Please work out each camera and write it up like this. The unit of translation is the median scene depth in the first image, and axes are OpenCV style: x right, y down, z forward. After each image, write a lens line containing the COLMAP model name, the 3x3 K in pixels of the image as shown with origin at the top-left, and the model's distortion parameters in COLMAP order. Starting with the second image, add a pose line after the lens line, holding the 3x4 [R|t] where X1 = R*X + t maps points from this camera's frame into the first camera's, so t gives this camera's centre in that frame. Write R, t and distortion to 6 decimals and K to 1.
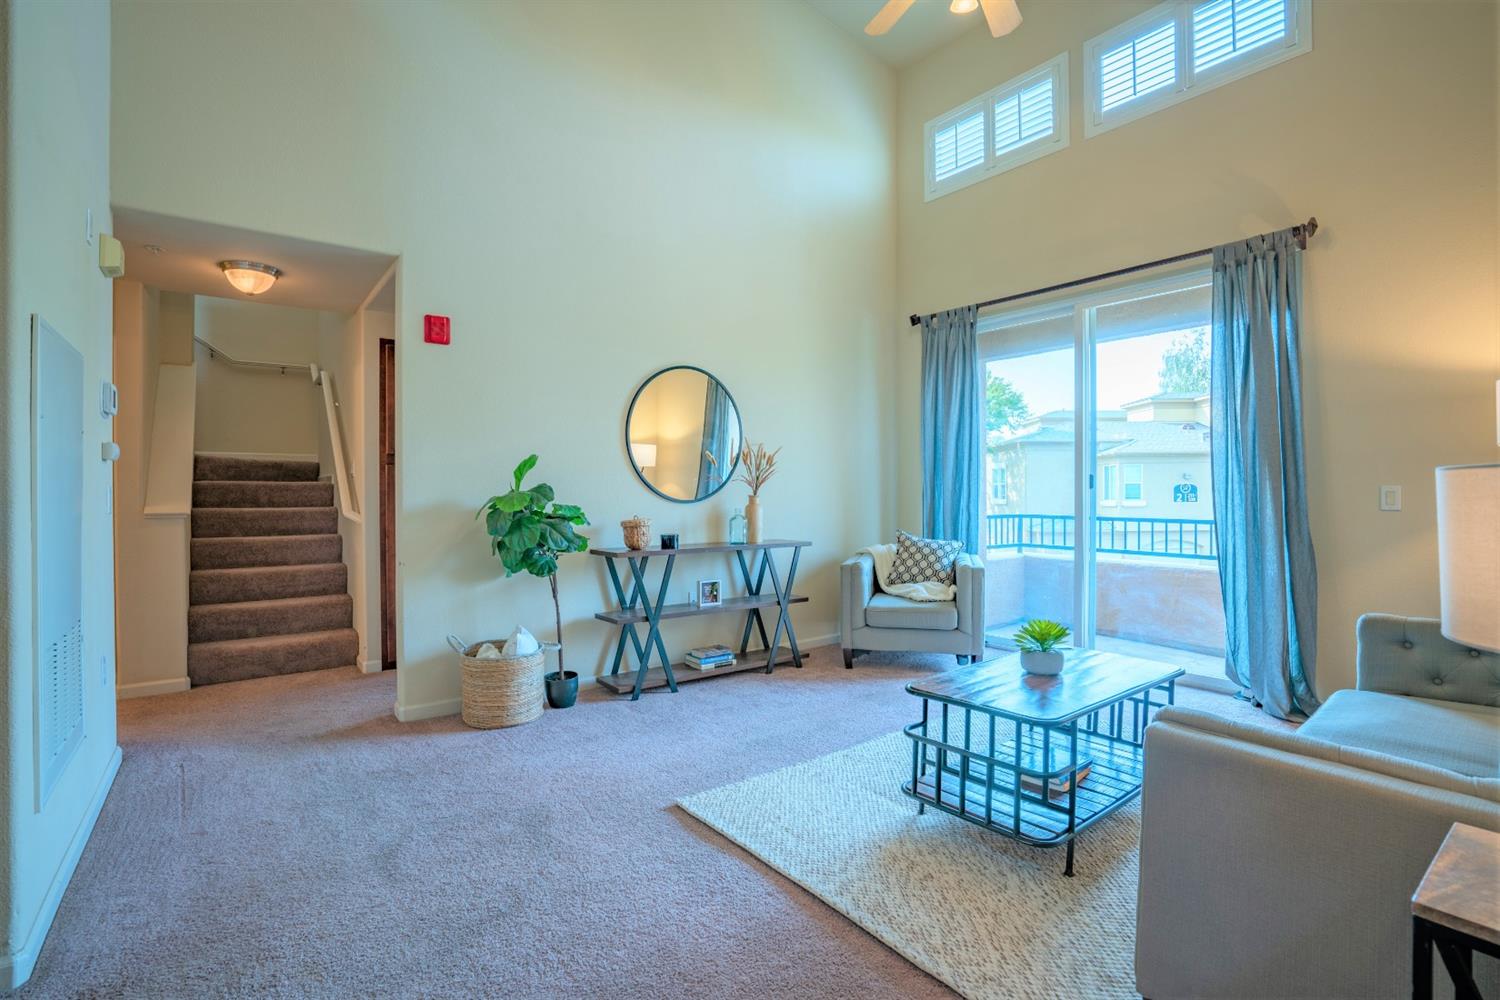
lens RADIAL K [[695.0, 0, 746.5], [0, 695.0, 496.8], [0, 0, 1]] dist [-0.056693, 0.021192]
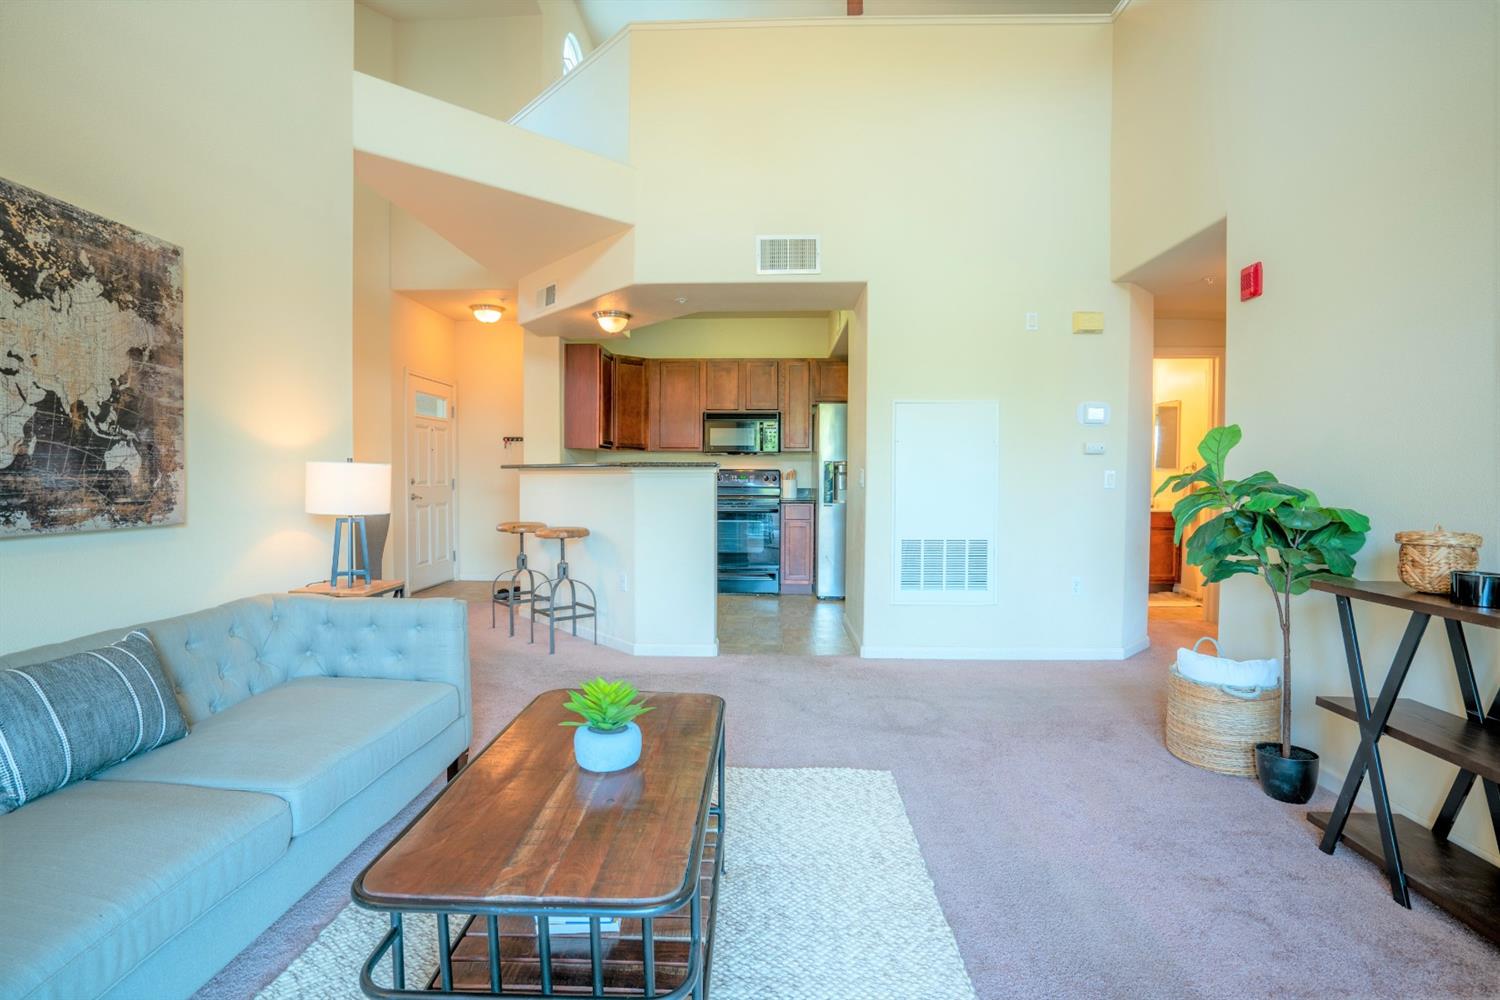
lens RADIAL K [[695.0, 0, 746.5], [0, 695.0, 496.8], [0, 0, 1]] dist [-0.056693, 0.021192]
pose [[-0.638335, 0.025497, -0.769336, 0.446049], [-0.008577, 0.999154, 0.040230, -0.005215], [0.769711, 0.032279, -0.637576, 0.801433]]
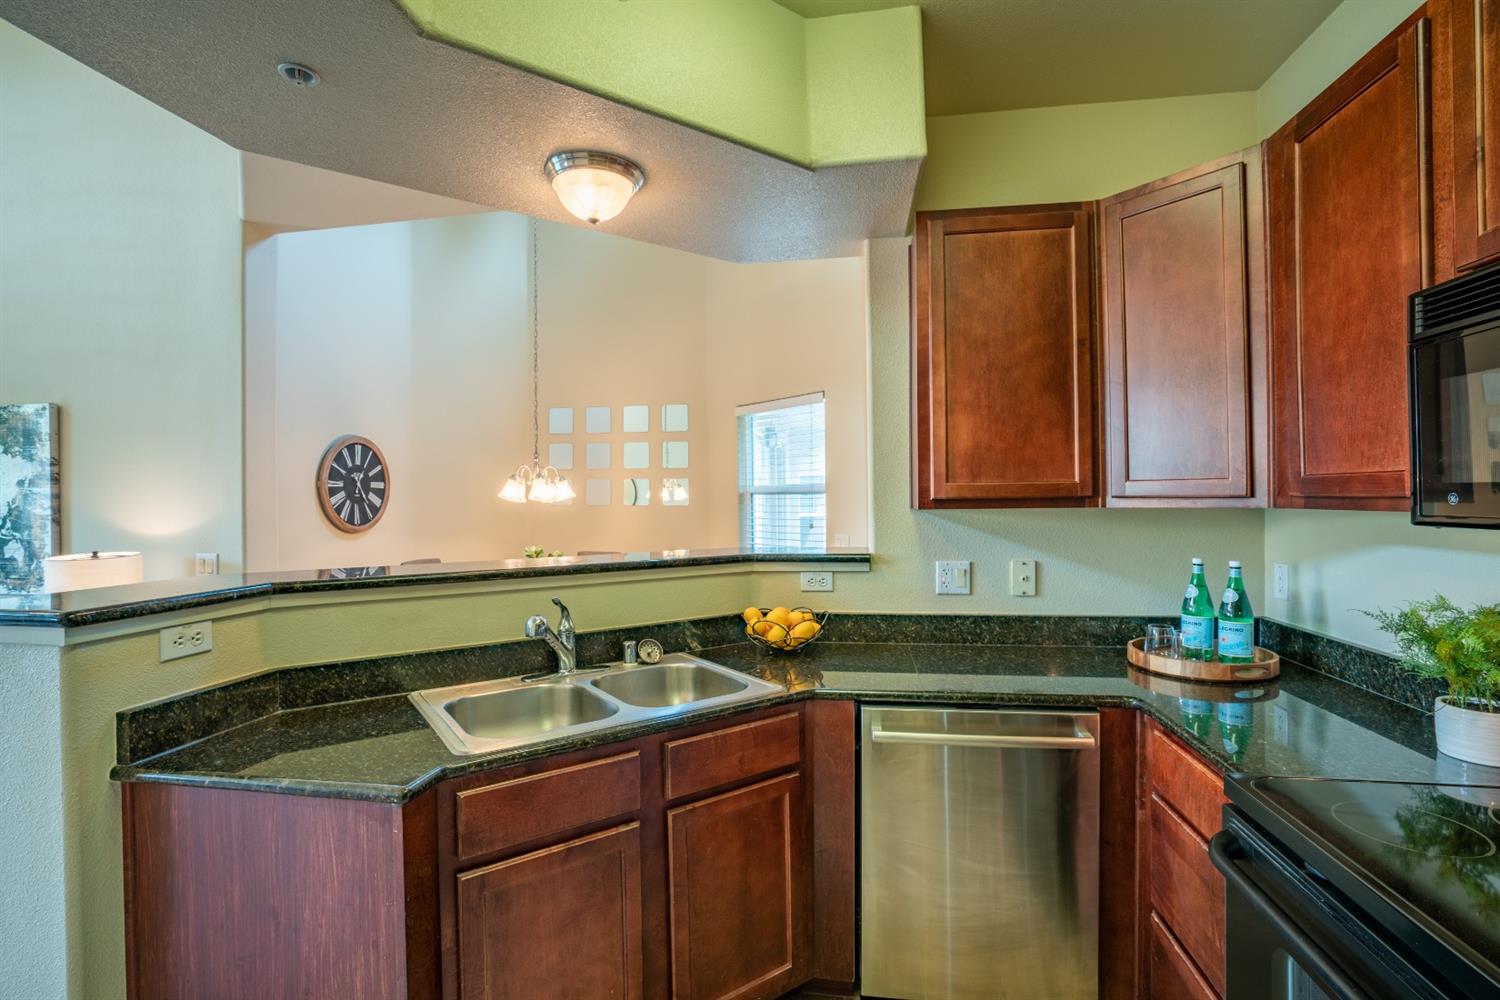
lens RADIAL K [[695.0, 0, 746.5], [0, 695.0, 496.8], [0, 0, 1]] dist [-0.056693, 0.021192]
pose [[-0.683458, 0.008807, 0.729936, -0.648019], [0.015803, 0.999871, 0.002732, -0.054109], [-0.729819, 0.013402, -0.683510, 0.136451]]
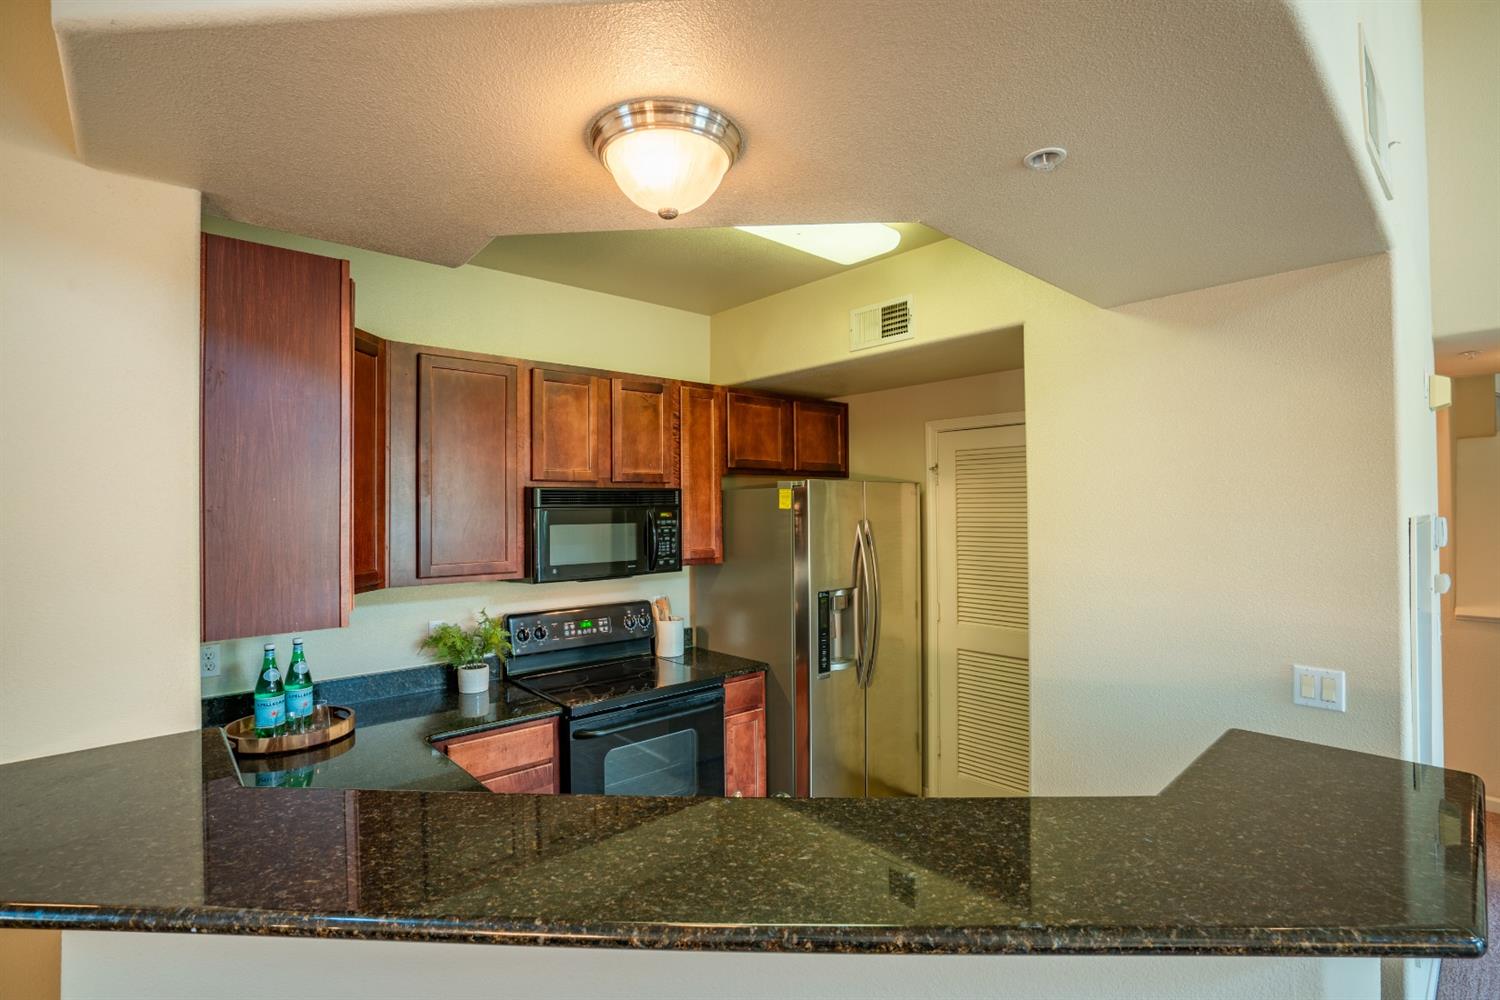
lens RADIAL K [[695.0, 0, 746.5], [0, 695.0, 496.8], [0, 0, 1]] dist [-0.056693, 0.021192]
pose [[0.073114, -0.014869, -0.997213, -0.011830], [0.002062, 0.999889, -0.014758, -0.106418], [0.997321, -0.000977, 0.073137, -0.071369]]
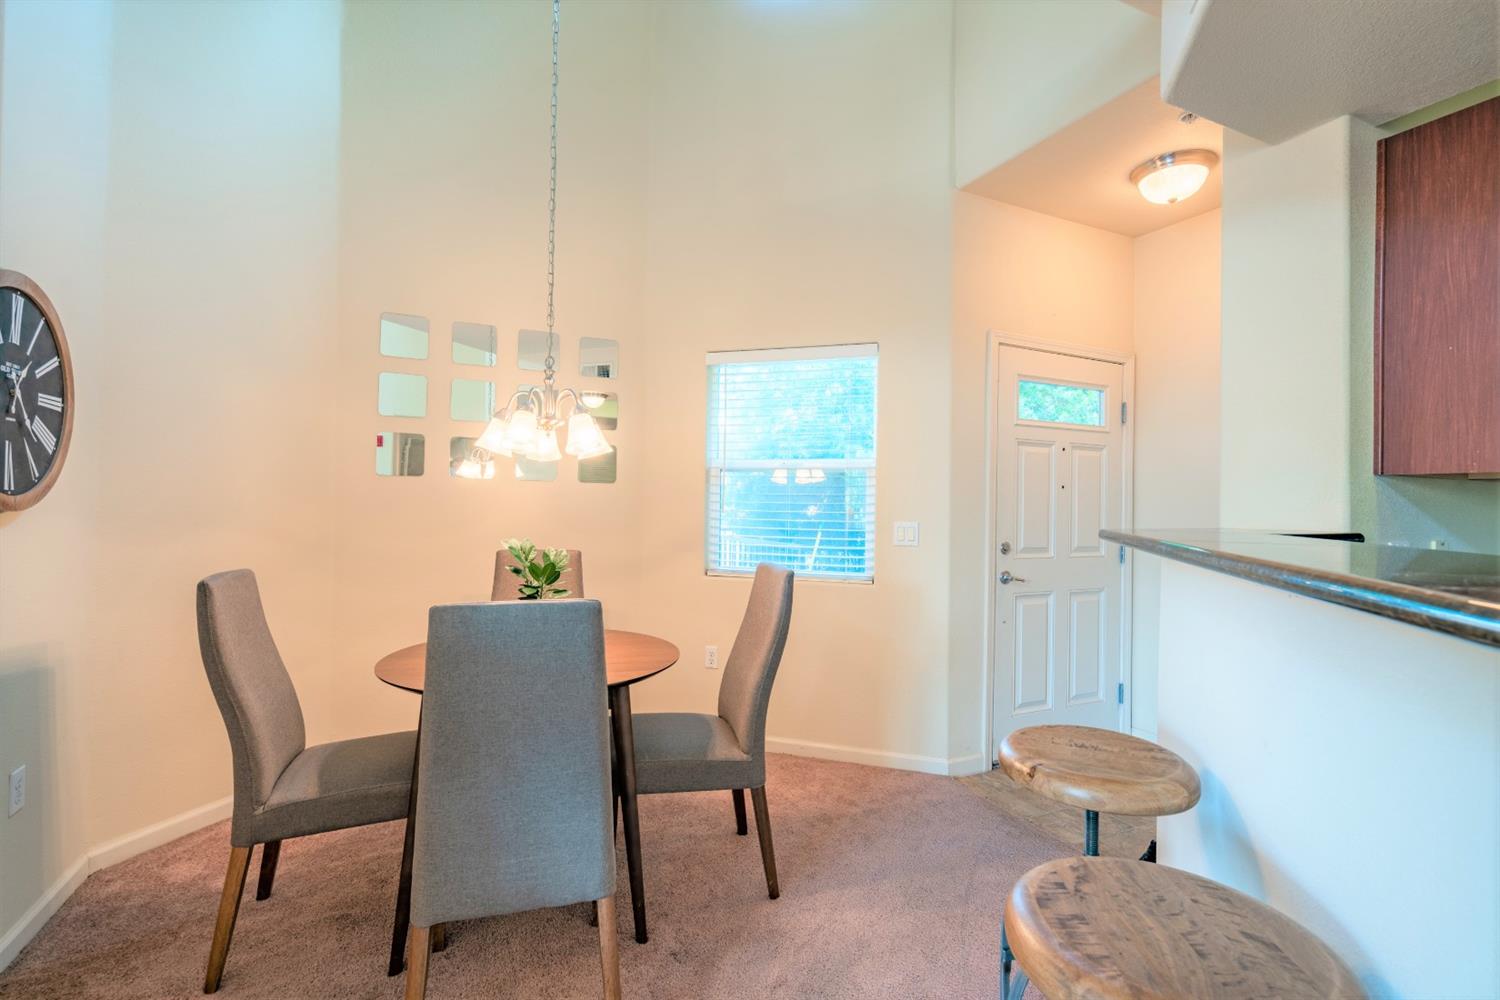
lens RADIAL K [[679.3, 0, 747.0], [0, 679.3, 497.3], [0, 0, 1]] dist [-0.002056, 0.001291]
pose [[-0.975822, -0.011795, 0.218250, -0.077672], [-0.012399, 0.999922, -0.001396, -0.023858], [-0.218216, -0.004069, -0.975892, 0.160805]]
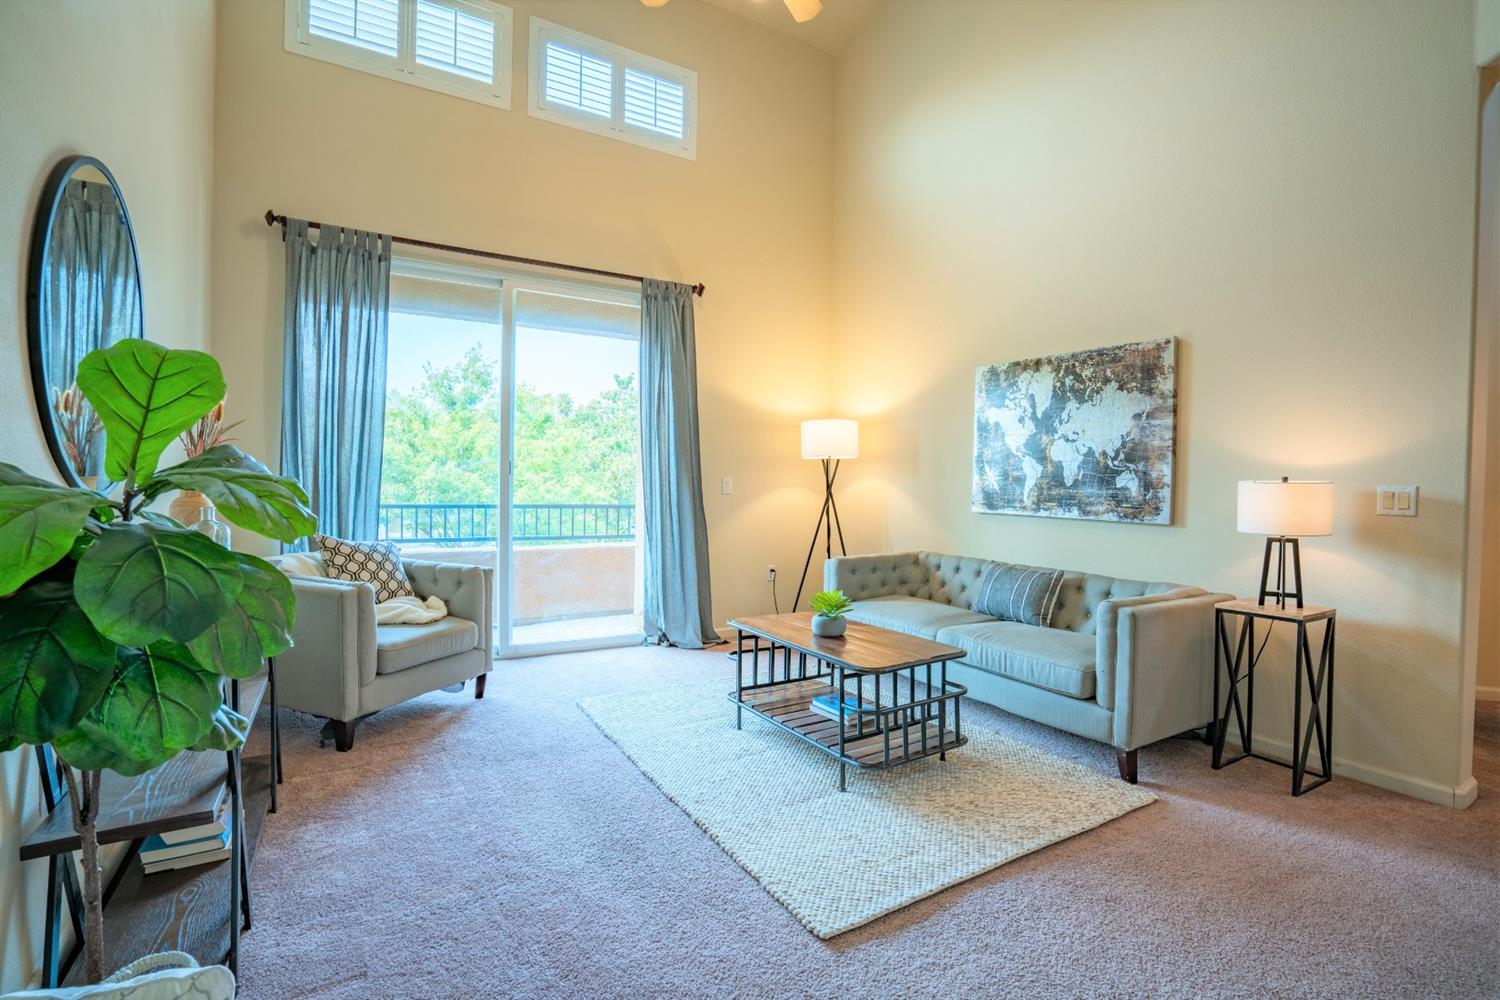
lens RADIAL K [[695.0, 0, 746.5], [0, 695.0, 496.8], [0, 0, 1]] dist [-0.056693, 0.021192]
pose [[0.112351, -0.017763, 0.993510, -0.419072], [-0.008252, 0.999789, 0.018809, -0.002062], [-0.993634, -0.010312, 0.112181, 0.545071]]
